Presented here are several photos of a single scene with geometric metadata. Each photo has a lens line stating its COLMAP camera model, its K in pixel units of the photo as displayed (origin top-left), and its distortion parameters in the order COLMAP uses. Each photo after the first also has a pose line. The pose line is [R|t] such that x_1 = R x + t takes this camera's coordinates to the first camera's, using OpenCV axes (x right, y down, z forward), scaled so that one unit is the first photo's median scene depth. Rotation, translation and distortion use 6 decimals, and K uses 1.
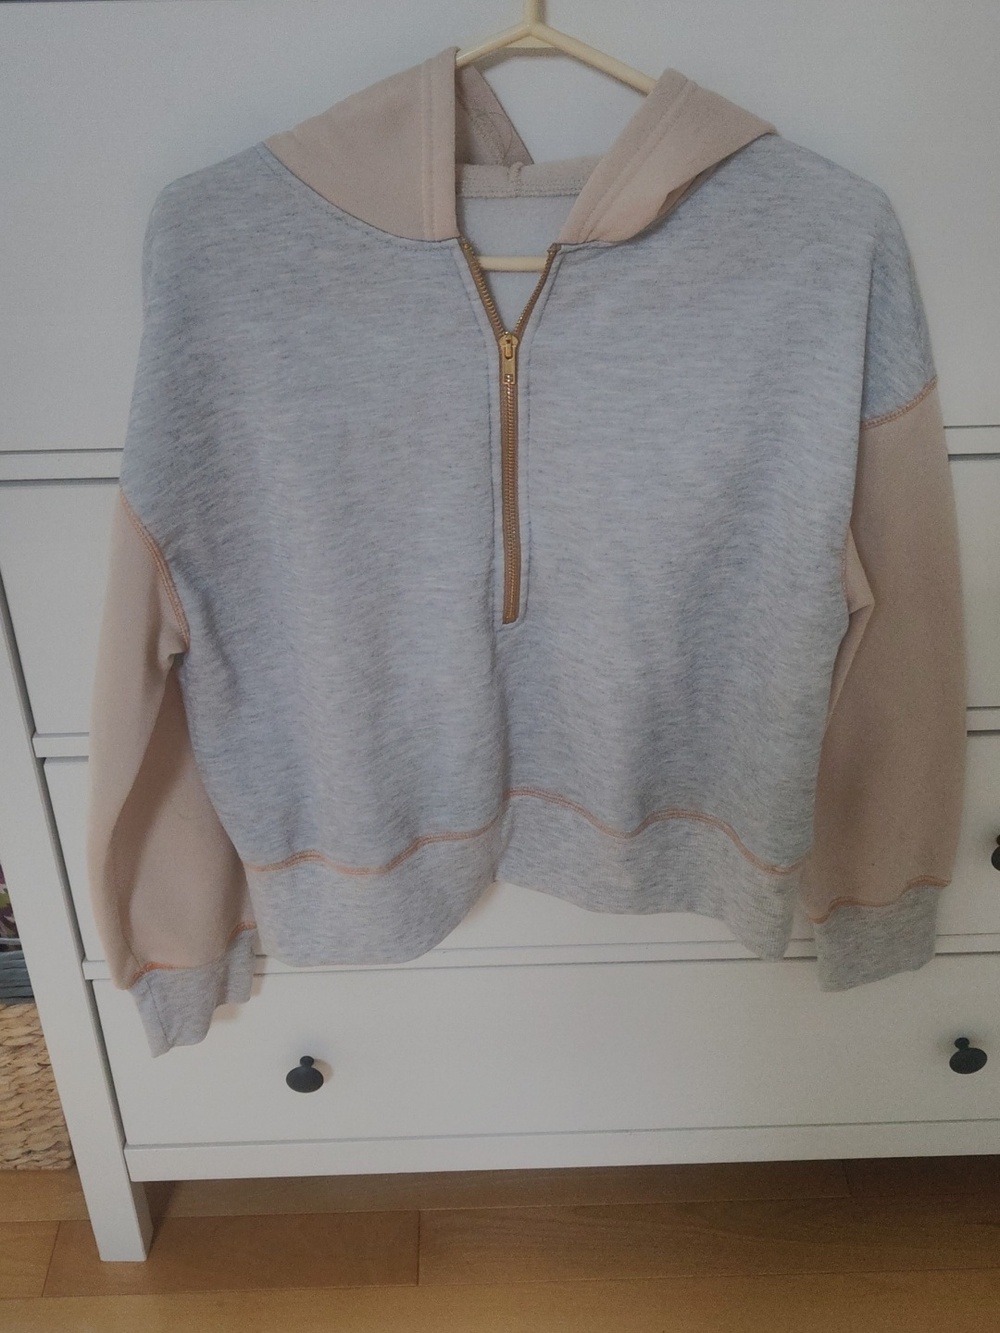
lens RADIAL K [[1582.5, 0, 500.0], [0, 1582.5, 666.5], [0, 0, 1]] dist [0.125286, -0.484917]
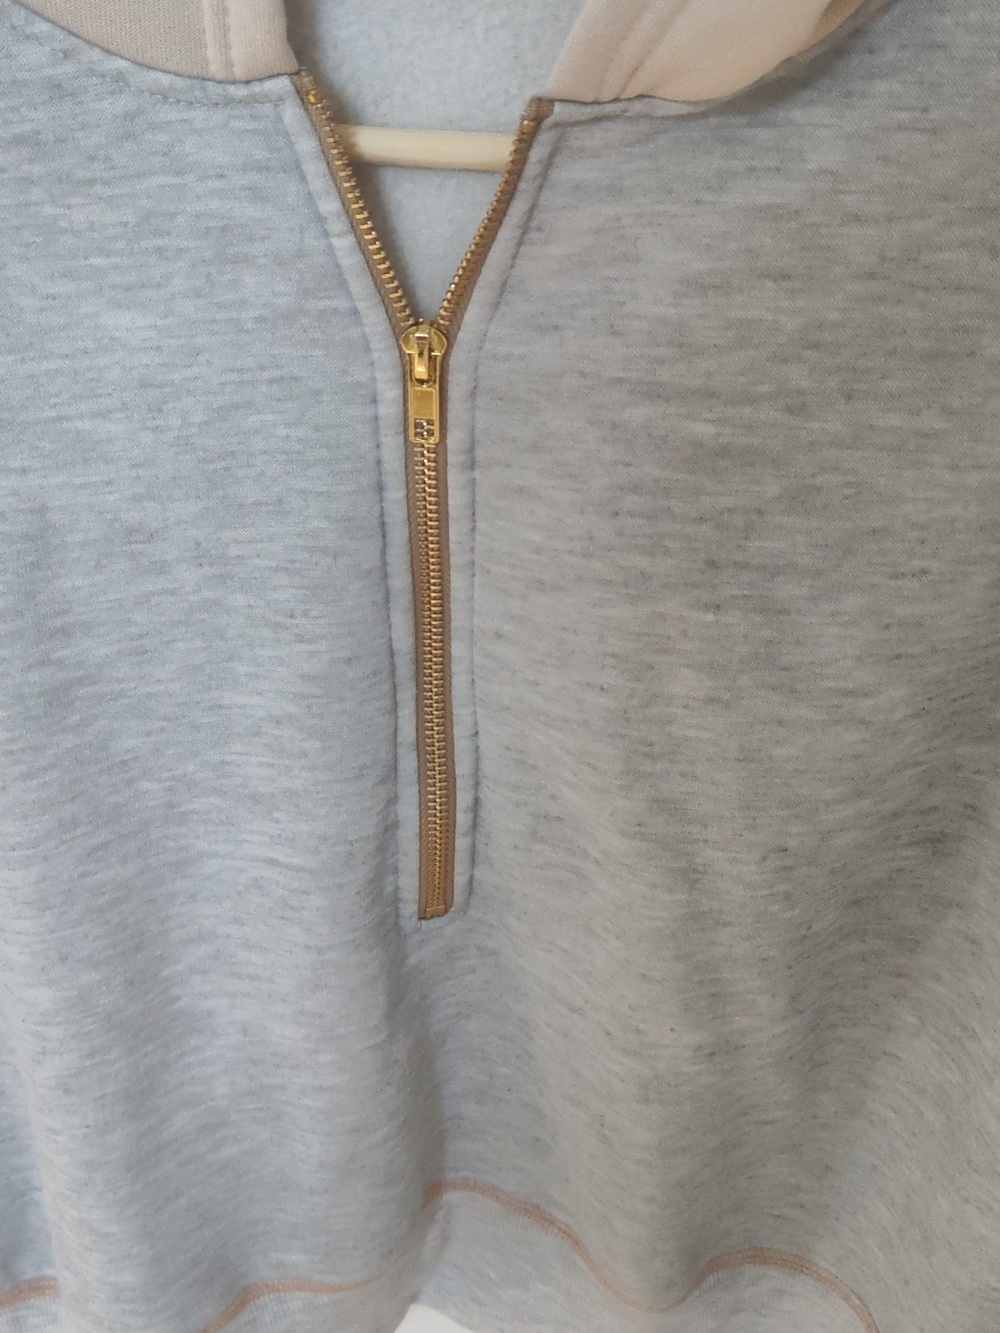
lens RADIAL K [[1582.5, 0, 500.0], [0, 1582.5, 666.5], [0, 0, 1]] dist [0.125286, -0.484917]
pose [[0.996484, 0.062686, -0.055589, 0.050671], [-0.059517, 0.996602, 0.056935, -0.139364], [0.058969, -0.053426, 0.996829, 0.563433]]
